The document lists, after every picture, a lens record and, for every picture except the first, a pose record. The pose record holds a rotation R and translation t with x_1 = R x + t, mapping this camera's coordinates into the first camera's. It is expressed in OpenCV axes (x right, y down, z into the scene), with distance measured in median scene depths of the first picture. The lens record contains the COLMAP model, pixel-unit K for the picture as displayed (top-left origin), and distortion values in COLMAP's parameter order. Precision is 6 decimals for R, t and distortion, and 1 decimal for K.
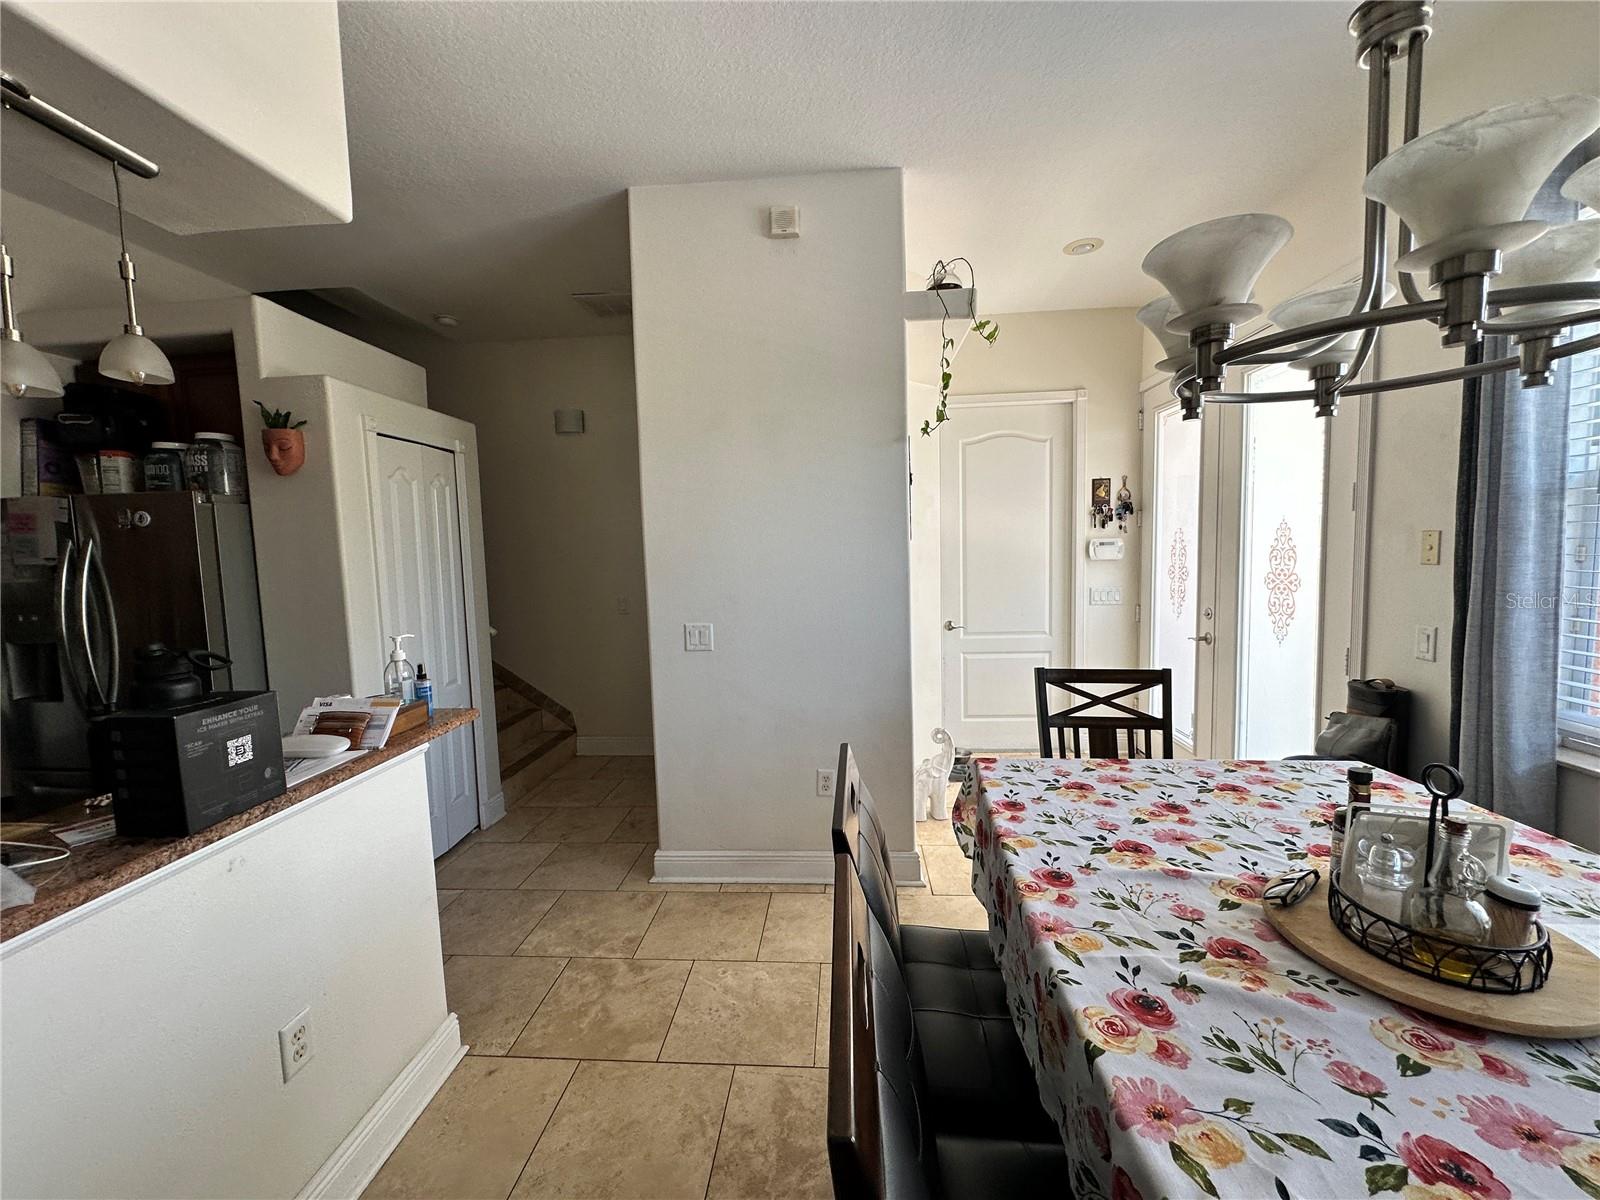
lens RADIAL K [[642.1, 0, 796.4], [0, 642.1, 598.4], [0, 0, 1]] dist [-0.003451, 0.001327]
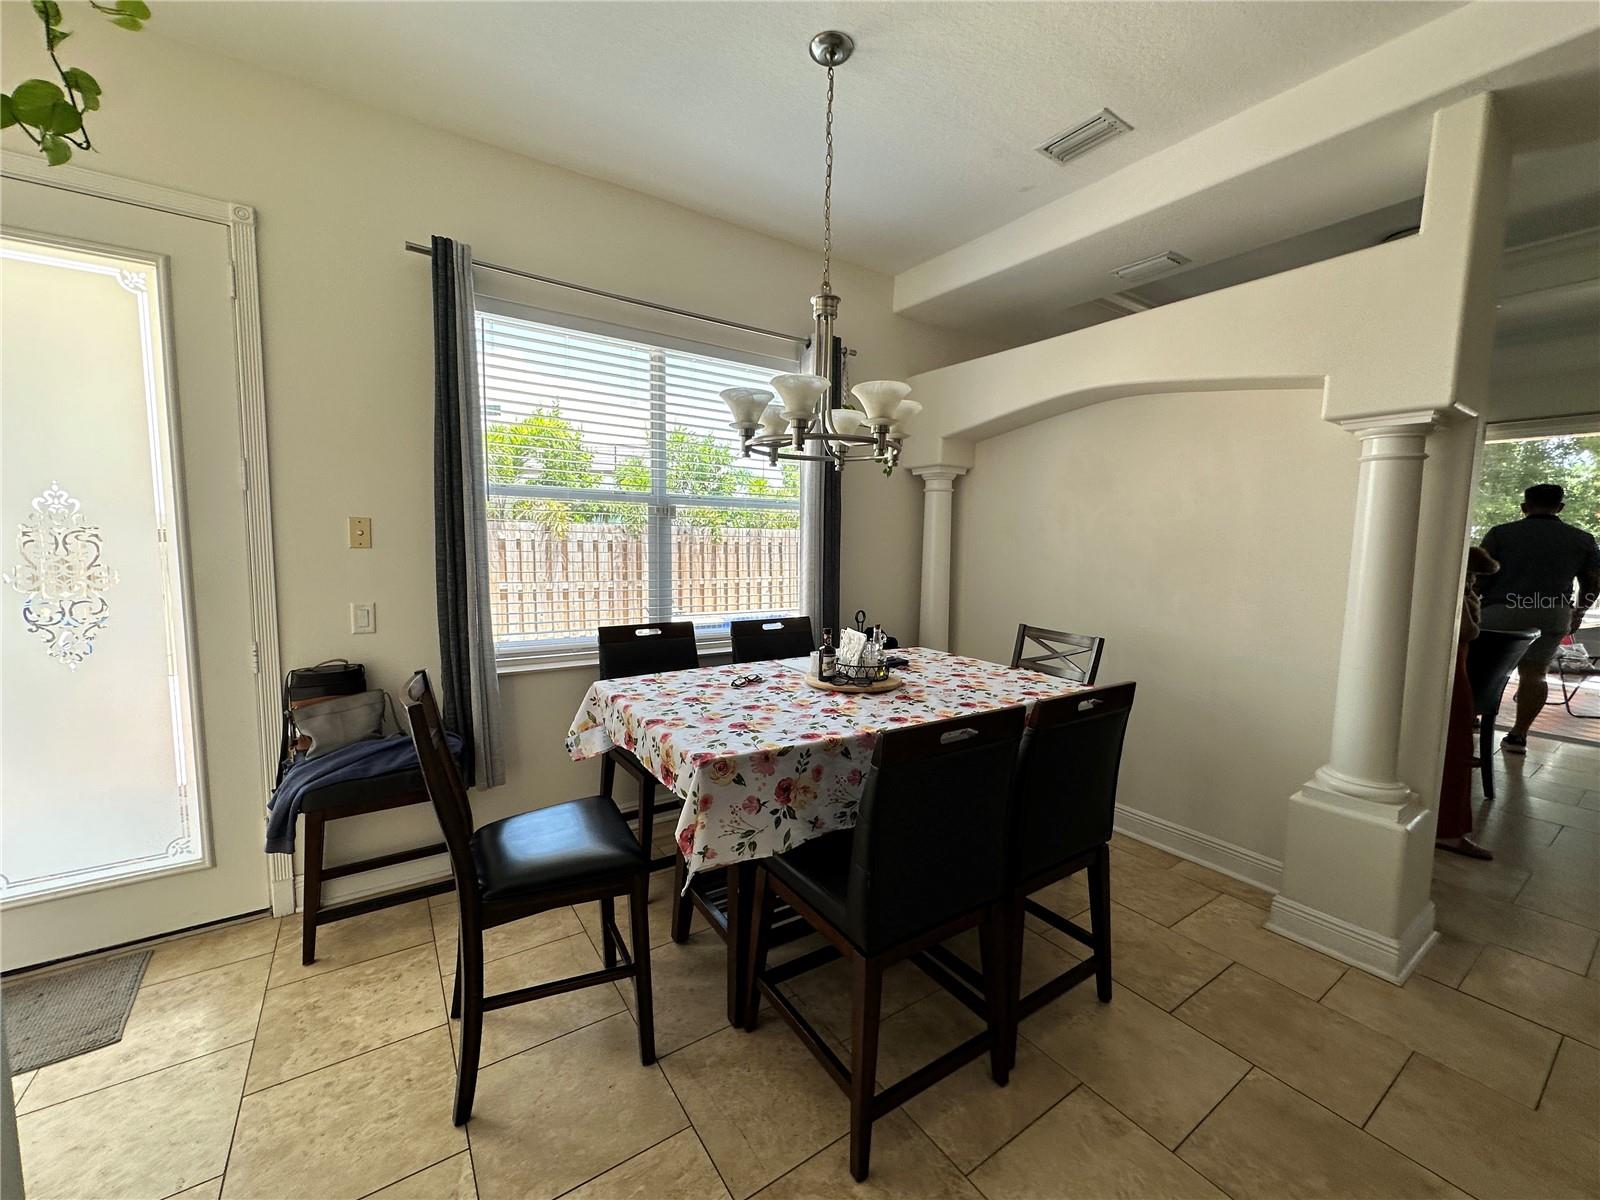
lens RADIAL K [[642.1, 0, 796.5], [0, 642.1, 599.6], [0, 0, 1]] dist [-0.003451, 0.001327]
pose [[-0.620969, -0.059470, 0.781576, -0.617787], [0.063382, 0.990043, 0.125690, -0.095370], [-0.781268, 0.127587, -0.611017, 1.821224]]
